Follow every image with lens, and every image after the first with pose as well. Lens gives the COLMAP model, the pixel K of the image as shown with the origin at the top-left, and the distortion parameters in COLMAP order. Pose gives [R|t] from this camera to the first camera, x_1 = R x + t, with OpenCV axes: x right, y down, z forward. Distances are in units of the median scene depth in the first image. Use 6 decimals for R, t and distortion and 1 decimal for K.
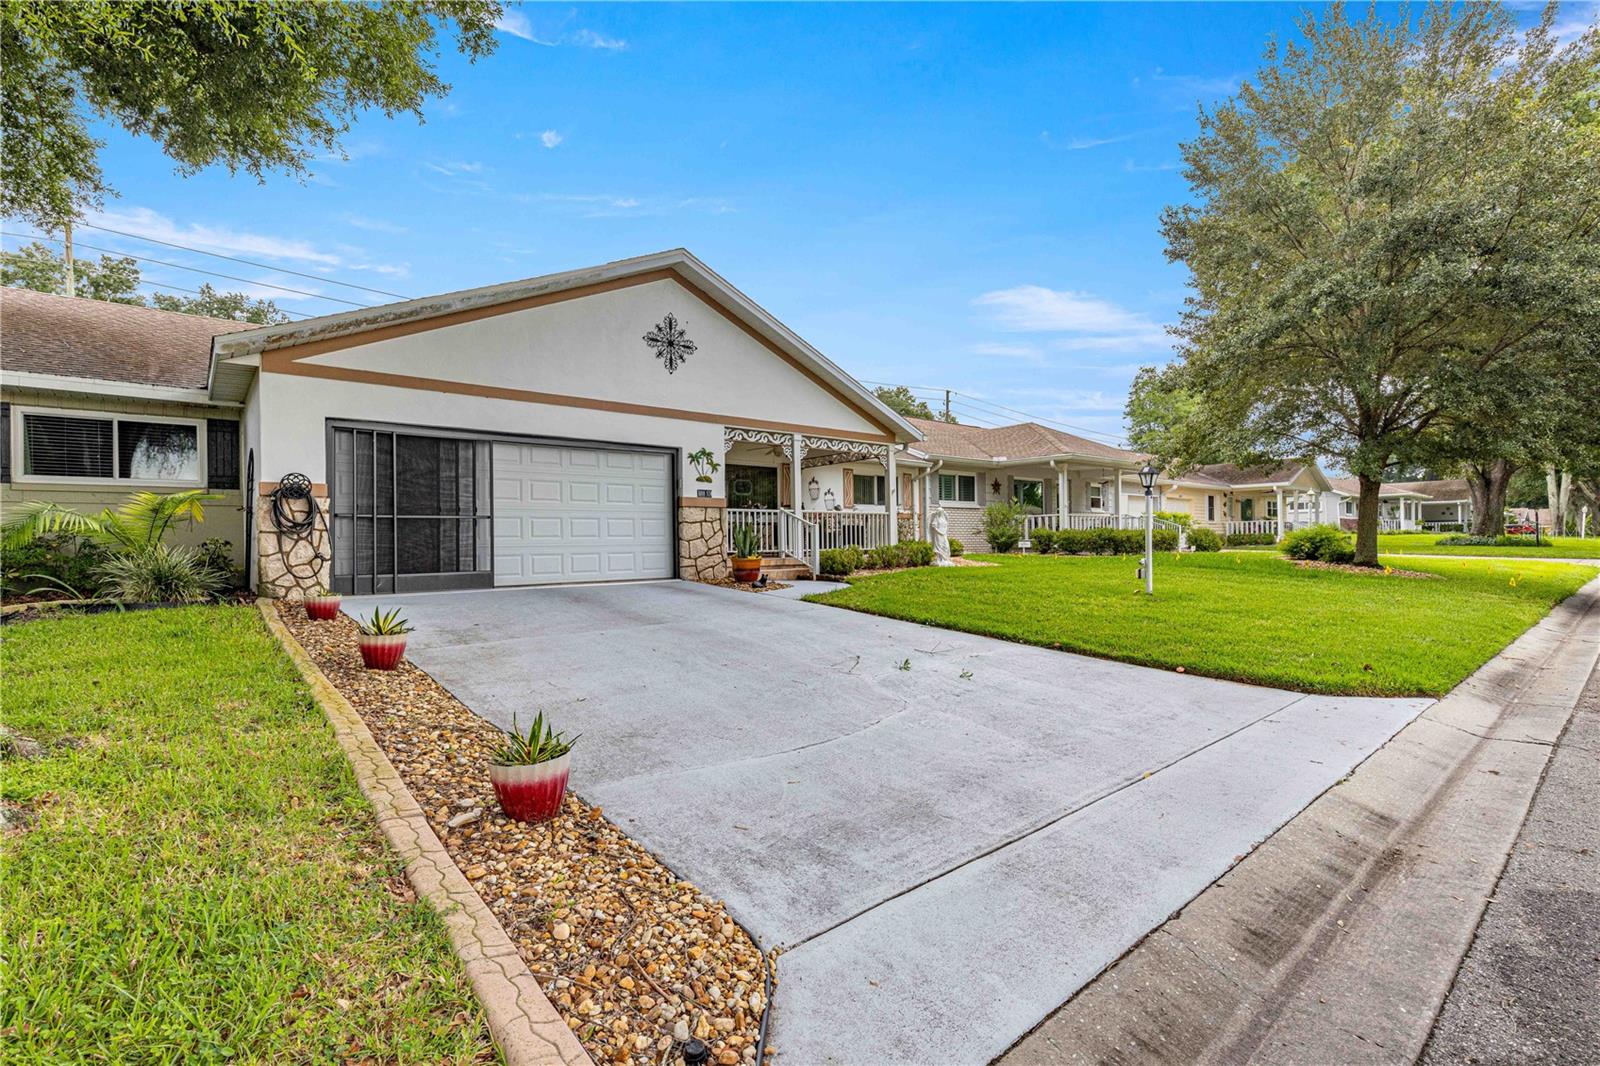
lens RADIAL K [[719.5, 0, 803.5], [0, 719.5, 530.6], [0, 0, 1]] dist [-0.002836, -0.000185]
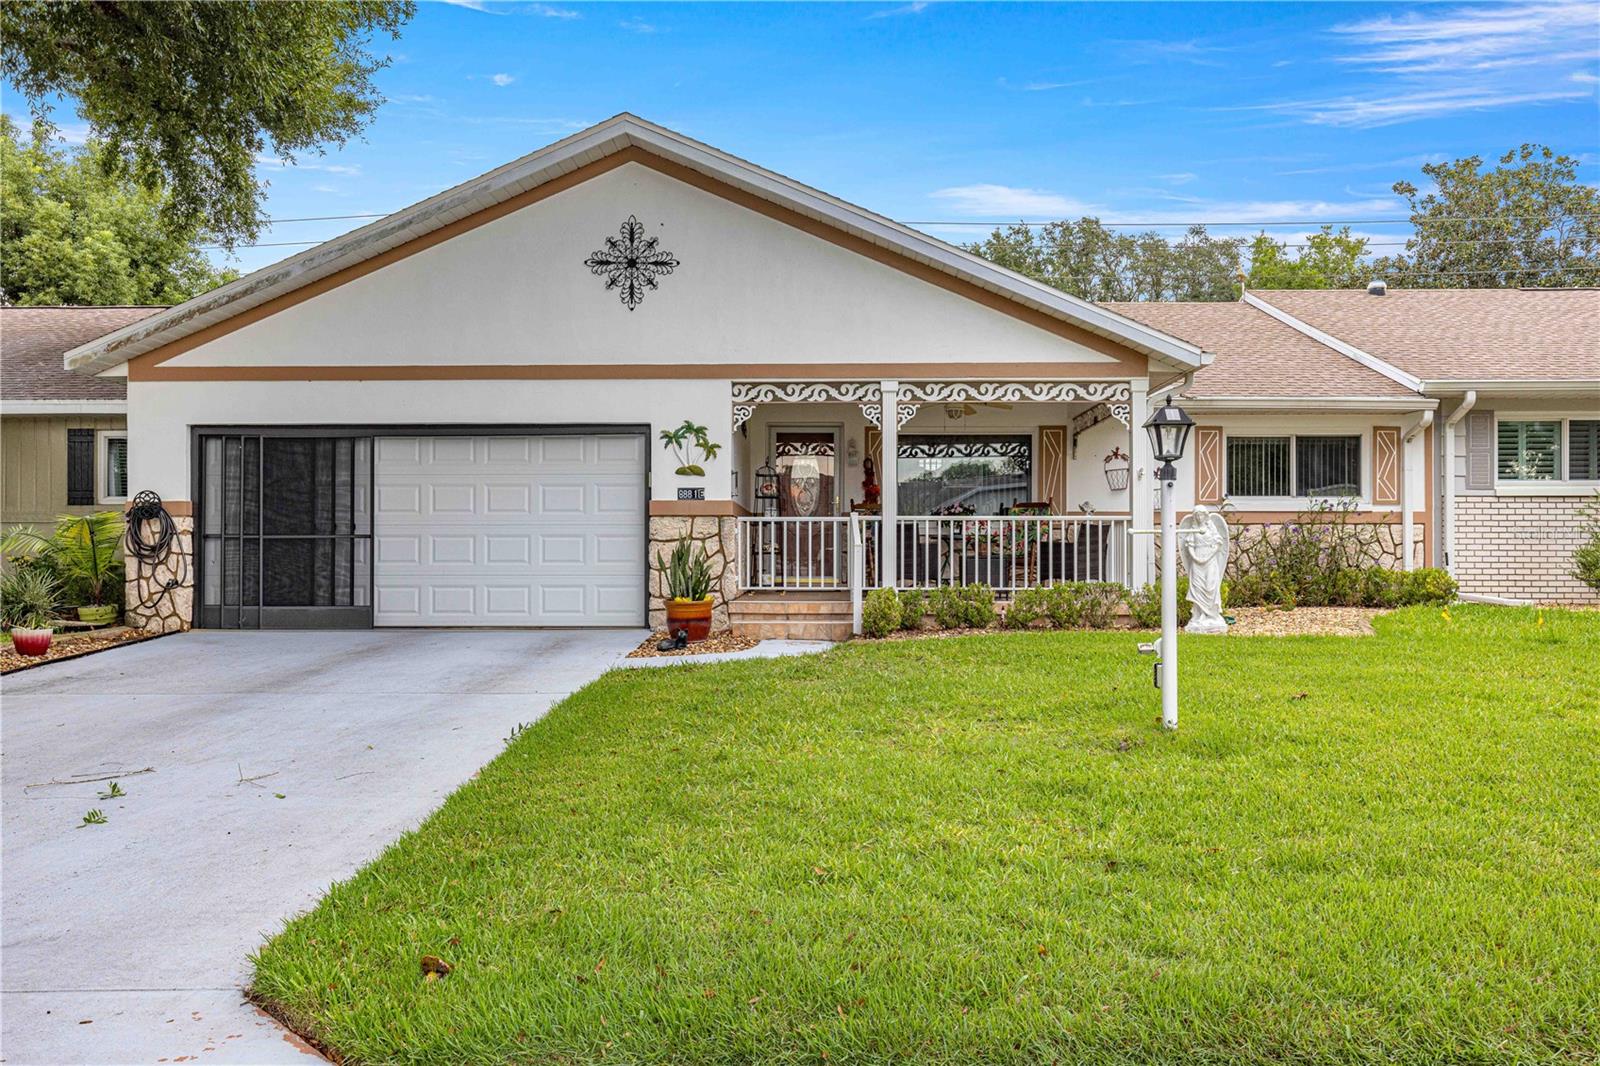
lens RADIAL K [[1163.5, 0, 797.9], [0, 1163.5, 537.2], [0, 0, 1]] dist [0.002455, 0.001591]
pose [[0.745112, -0.000305, -0.666940, 0.618259], [0.001310, 0.999999, 0.001006, -0.015492], [0.666938, -0.001623, 0.745111, 0.321268]]
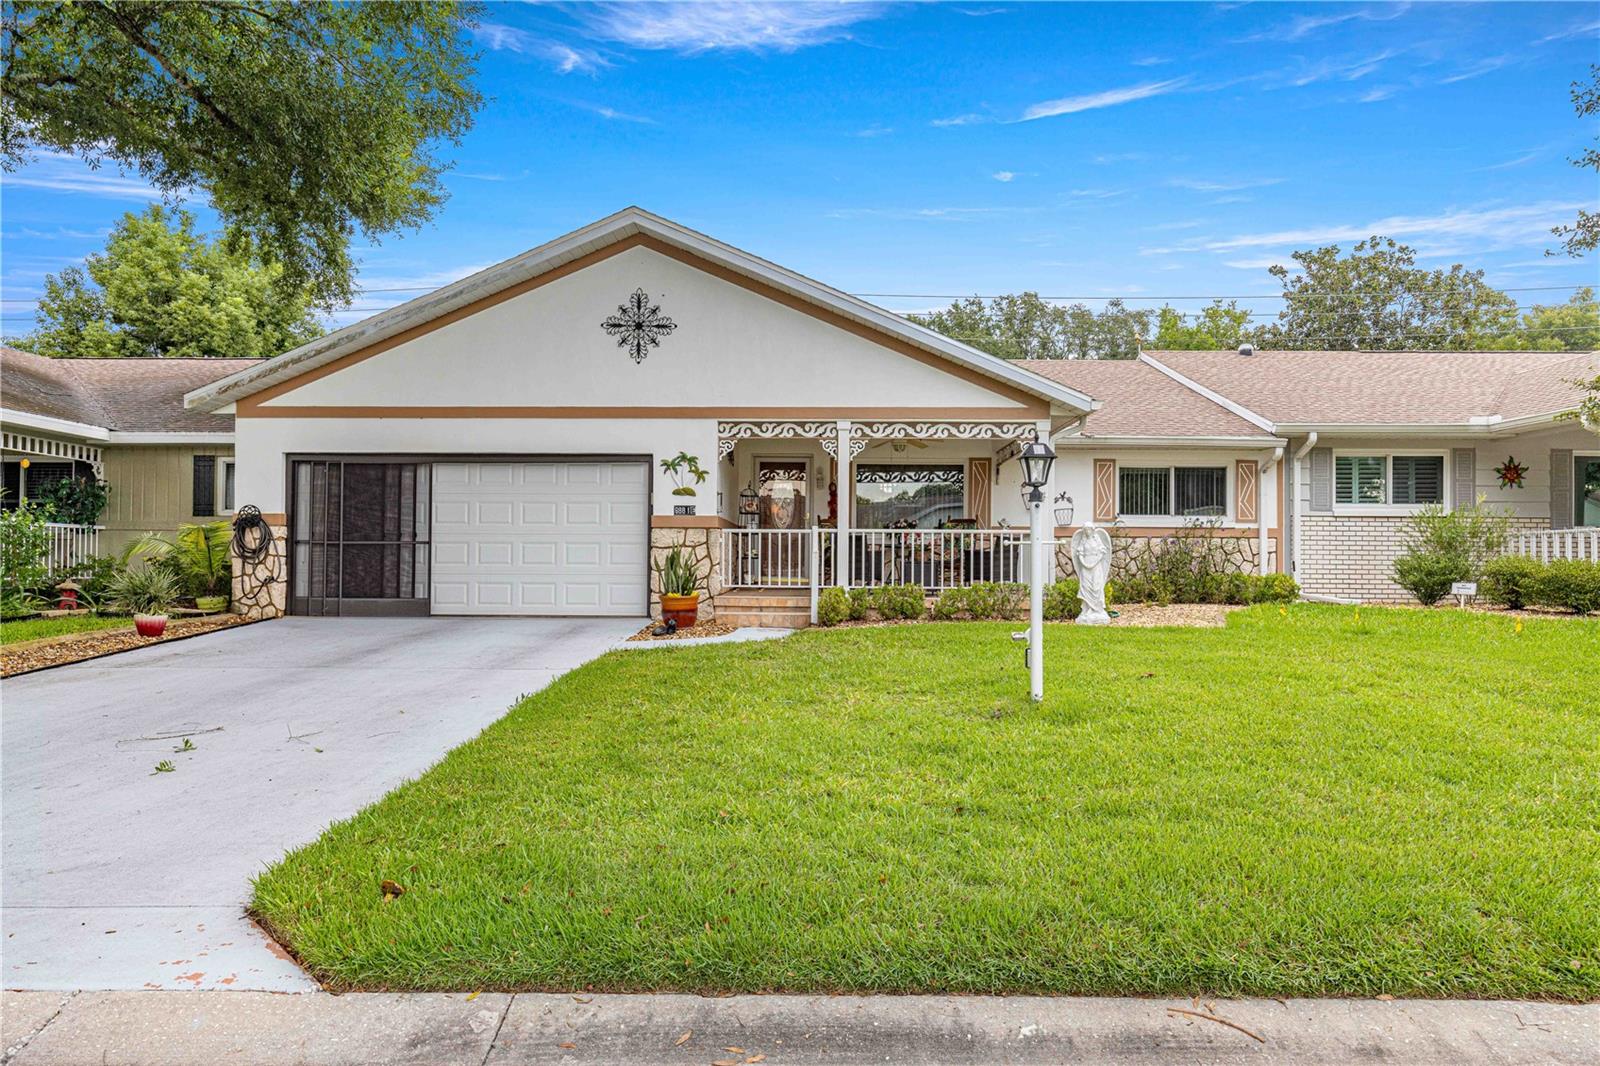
lens RADIAL K [[929.4, 0, 801.8], [0, 929.4, 537.0], [0, 0, 1]] dist [0.004034, -0.001667]
pose [[0.745353, -0.001710, -0.666668, 0.643896], [-0.004994, 0.999954, -0.008148, -0.015672], [0.666652, 0.009403, 0.745310, 0.345308]]
